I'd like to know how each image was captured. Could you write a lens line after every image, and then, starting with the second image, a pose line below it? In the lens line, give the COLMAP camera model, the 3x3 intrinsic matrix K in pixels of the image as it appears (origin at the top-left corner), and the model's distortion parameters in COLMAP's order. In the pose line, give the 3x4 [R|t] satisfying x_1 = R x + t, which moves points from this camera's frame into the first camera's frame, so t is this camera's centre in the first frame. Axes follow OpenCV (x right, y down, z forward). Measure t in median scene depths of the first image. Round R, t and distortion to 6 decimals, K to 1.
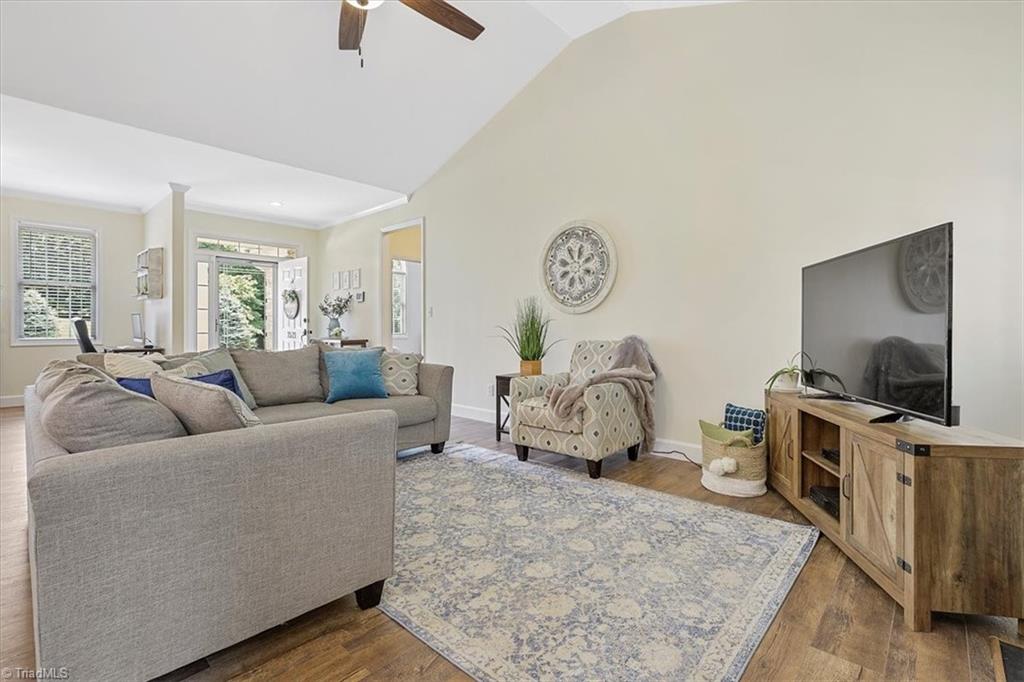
lens RADIAL K [[472.1, 0, 508.9], [0, 472.1, 338.9], [0, 0, 1]] dist [-0.014168, 0.001233]
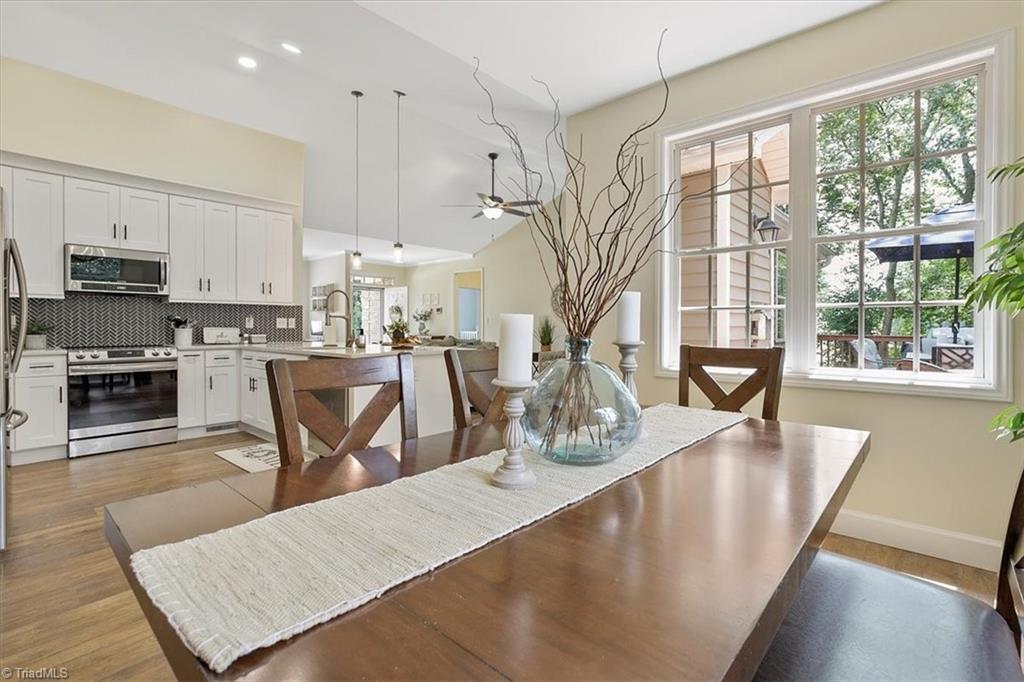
lens RADIAL K [[472.1, 0, 517.5], [0, 472.1, 332.6], [0, 0, 1]] dist [-0.014168, 0.001233]
pose [[0.999708, -0.003342, 0.023928, -0.123770], [0.003503, 0.999972, -0.006687, 0.002286], [-0.023905, 0.006769, 0.999691, -1.055477]]
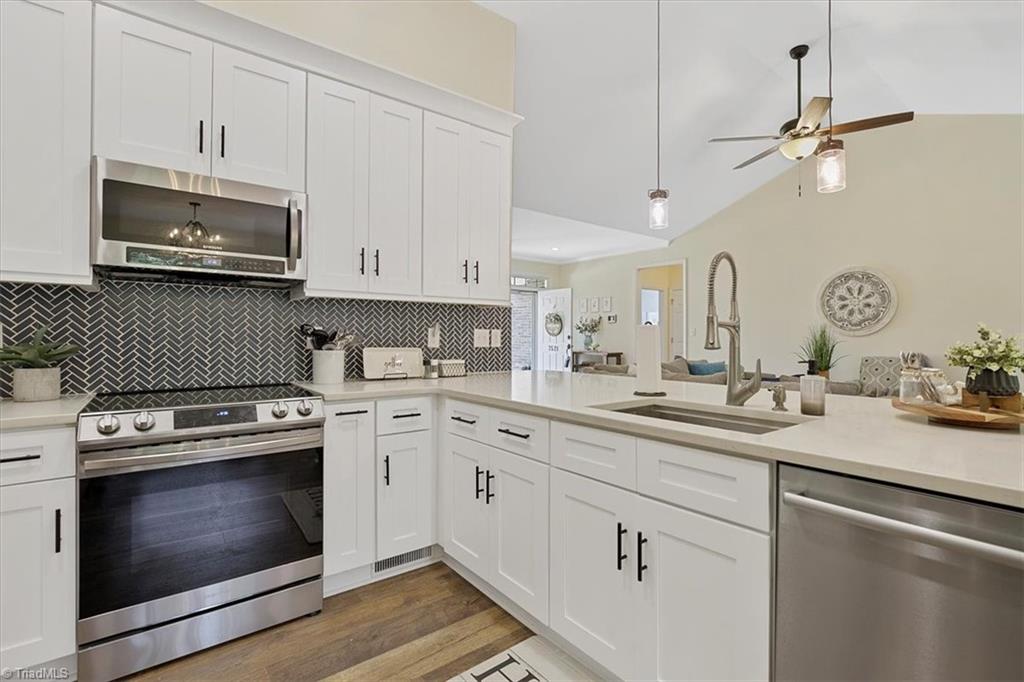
lens RADIAL K [[472.1, 0, 515.9], [0, 472.1, 336.7], [0, 0, 1]] dist [-0.014168, 0.001233]
pose [[0.986548, -0.001822, -0.163459, -0.570683], [-0.001662, 0.999774, -0.021172, -0.021835], [0.163461, 0.021159, 0.986323, -0.451686]]
